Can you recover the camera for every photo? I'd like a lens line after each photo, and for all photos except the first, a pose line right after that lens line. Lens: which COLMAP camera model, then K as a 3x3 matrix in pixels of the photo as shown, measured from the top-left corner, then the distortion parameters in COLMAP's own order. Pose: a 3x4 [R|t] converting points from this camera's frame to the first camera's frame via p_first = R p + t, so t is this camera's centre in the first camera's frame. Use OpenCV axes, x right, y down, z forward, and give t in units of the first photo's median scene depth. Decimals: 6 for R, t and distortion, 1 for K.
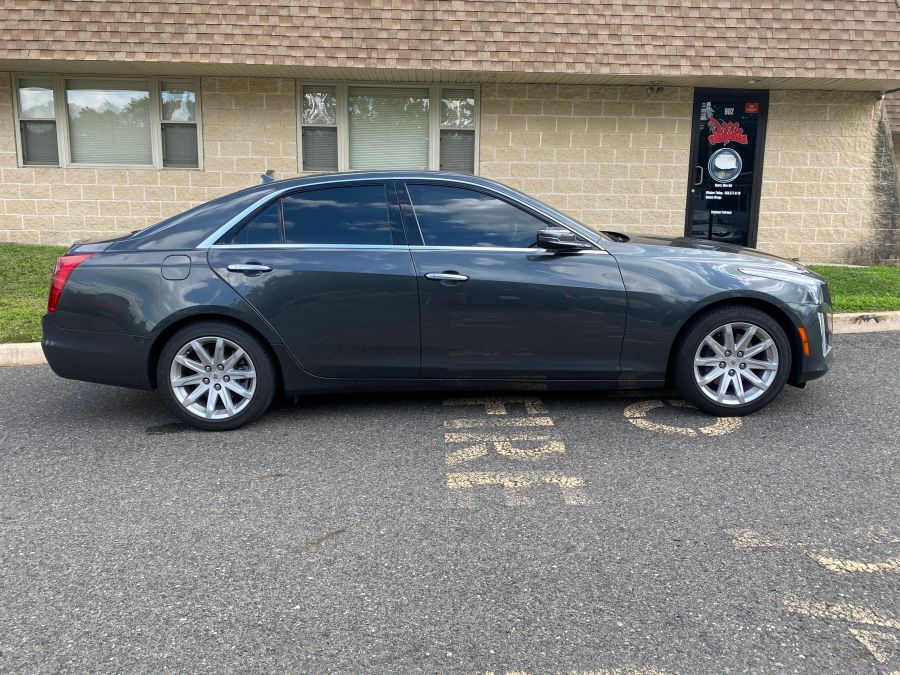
lens RADIAL K [[711.0, 0, 454.7], [0, 711.0, 336.0], [0, 0, 1]] dist [0.008281, -0.004807]
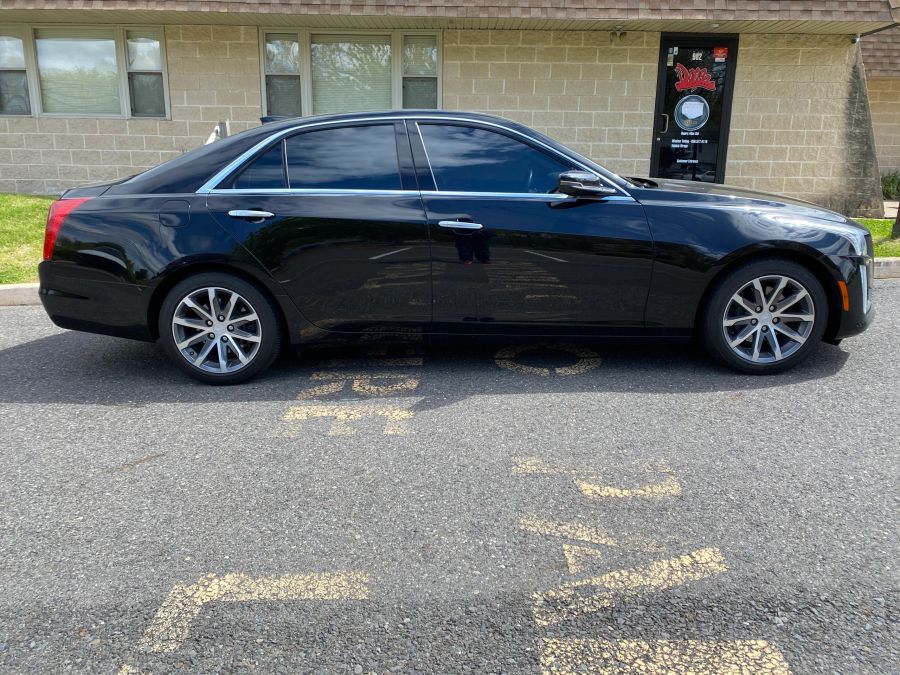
lens RADIAL K [[705.1, 0, 450.7], [0, 705.1, 336.6], [0, 0, 1]] dist [0.021407, -0.016191]
pose [[0.999093, 0.009258, -0.041555, 0.103193], [-0.006476, 0.997759, 0.066594, 0.006647], [0.042078, -0.066265, 0.996914, -0.012312]]
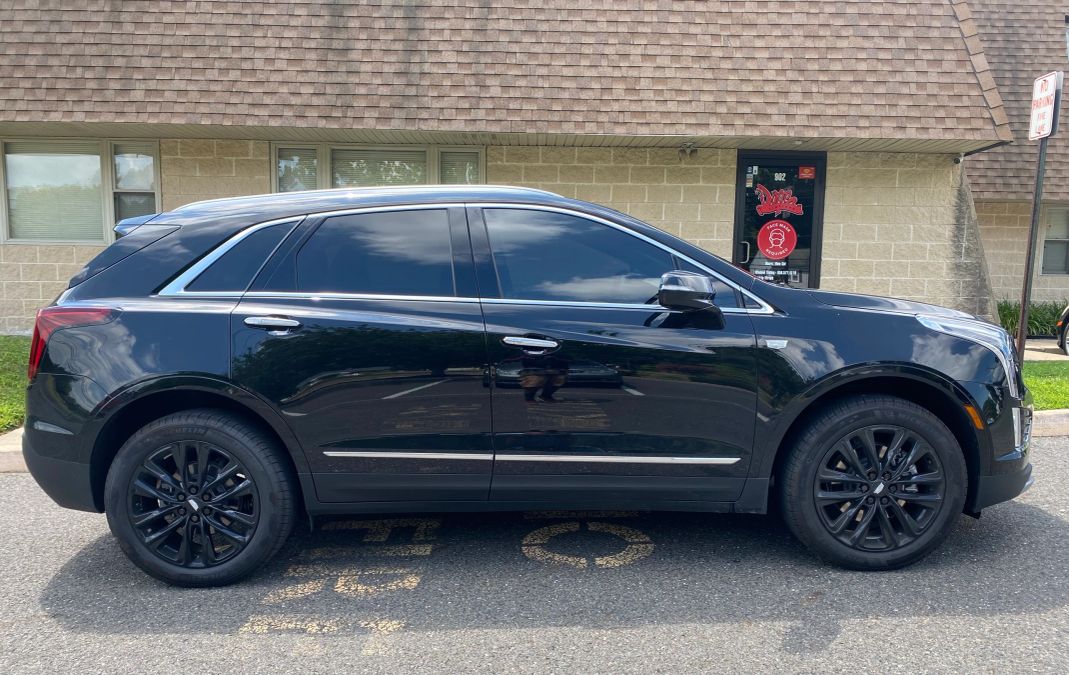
lens RADIAL K [[843.7, 0, 537.6], [0, 843.7, 398.1], [0, 0, 1]] dist [0.011476, -0.009374]
pose [[0.999851, 0.001607, -0.017212, 0.129928], [-0.002414, 0.998893, -0.046968, -0.005466], [0.017118, 0.047003, 0.998748, 0.003798]]
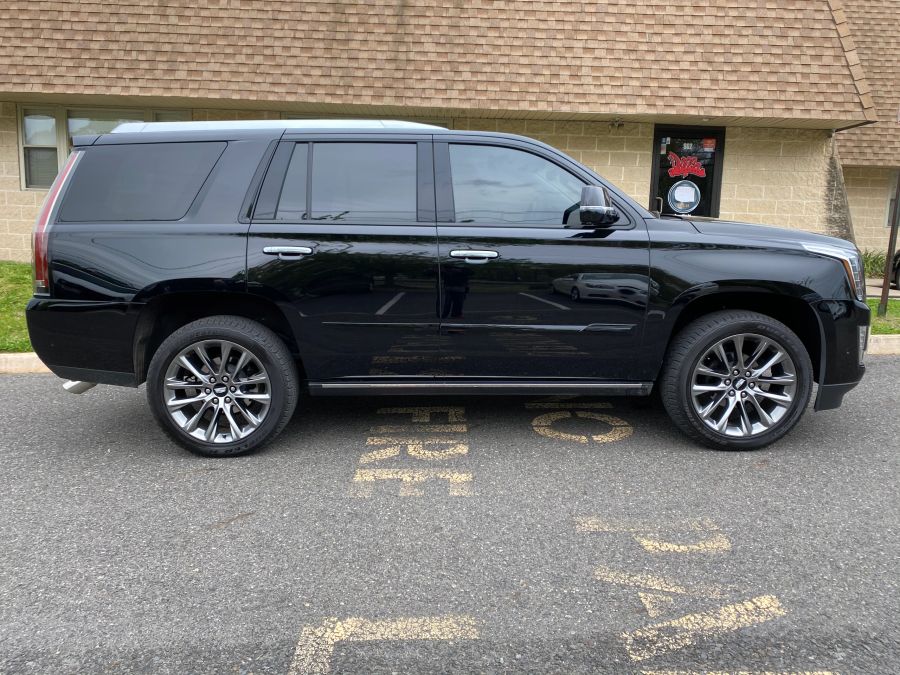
lens RADIAL K [[705.3, 0, 450.7], [0, 705.3, 335.0], [0, 0, 1]] dist [0.018116, -0.013451]
pose [[0.999777, 0.015402, -0.014448, 0.058876], [-0.015832, 0.999420, -0.030146, 0.002807], [0.013975, 0.030368, 0.999441, -0.055703]]
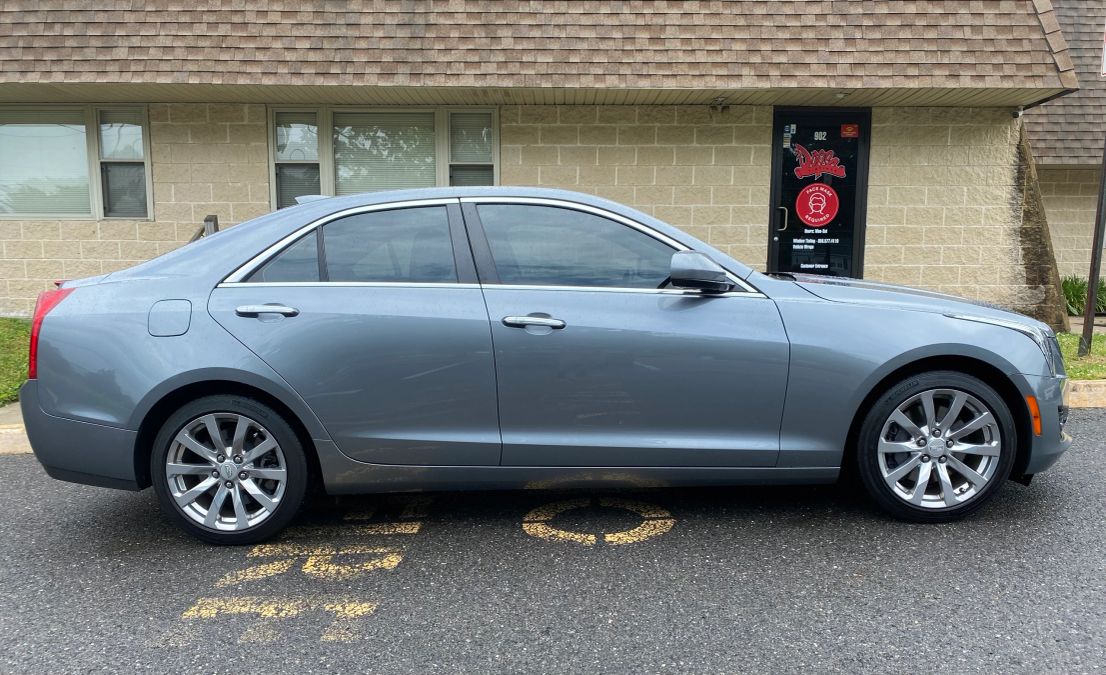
lens RADIAL K [[875.7, 0, 553.4], [0, 875.7, 409.6], [0, 0, 1]] dist [0.012635, -0.007070]
pose [[0.999363, -0.006077, -0.035174, 0.143255], [0.004959, 0.999483, -0.031775, 0.013018], [0.035349, 0.031580, 0.998876, 0.049396]]
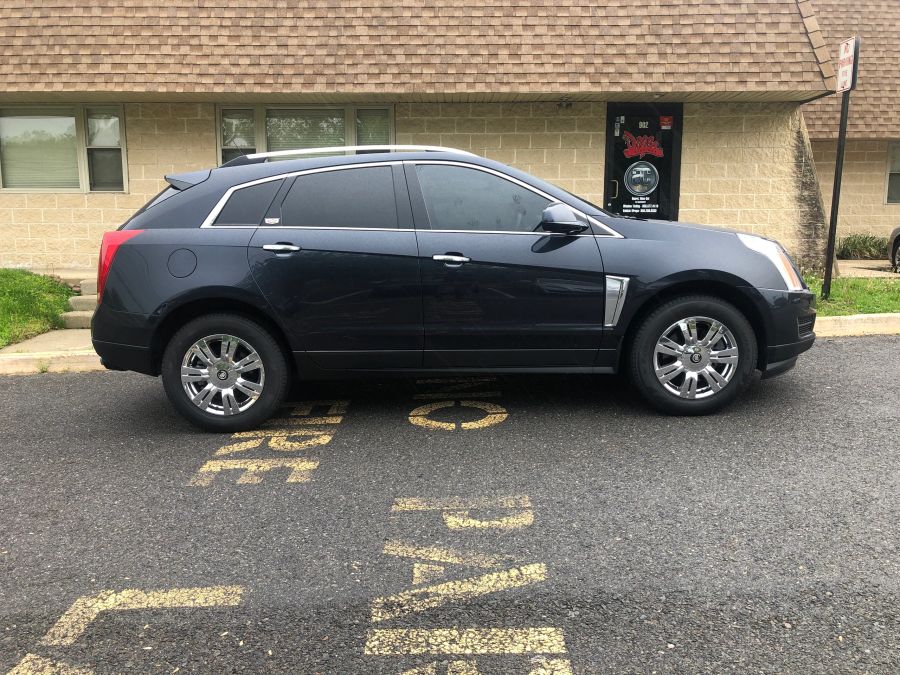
lens RADIAL K [[761.7, 0, 435.7], [0, 761.7, 339.2], [0, 0, 1]] dist [0.007151, 0.018849]
pose [[0.998867, -0.009819, -0.046575, 0.159388], [0.008593, 0.999613, -0.026456, 0.012331], [0.046817, 0.026026, 0.998564, -0.085447]]
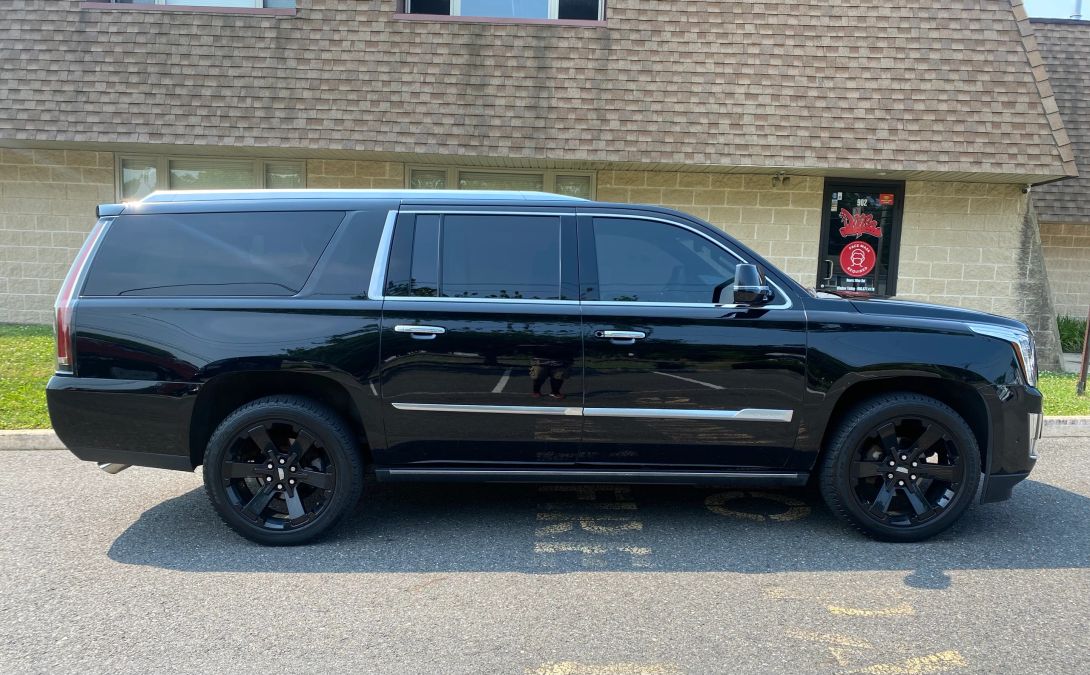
lens RADIAL K [[854.0, 0, 544.0], [0, 854.0, 407.2], [0, 0, 1]] dist [0.011912, -0.009074]
pose [[0.998941, 0.024344, -0.039049, 0.020018], [-0.025929, 0.998839, -0.040597, 0.011739], [0.038015, 0.041567, 0.998412, -0.147006]]
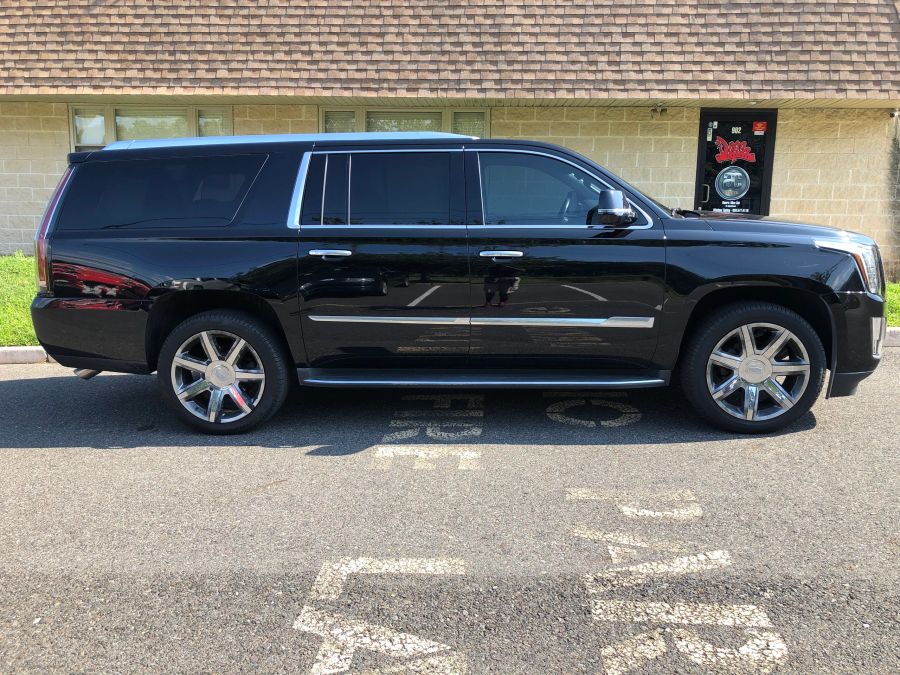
lens RADIAL K [[761.1, 0, 436.5], [0, 761.1, 335.4], [0, 0, 1]] dist [0.018009, -0.004705]
pose [[0.994484, 0.016001, -0.103657, 0.088481], [-0.018187, 0.999631, -0.020184, 0.006892], [0.103295, 0.021958, 0.994408, -0.135250]]
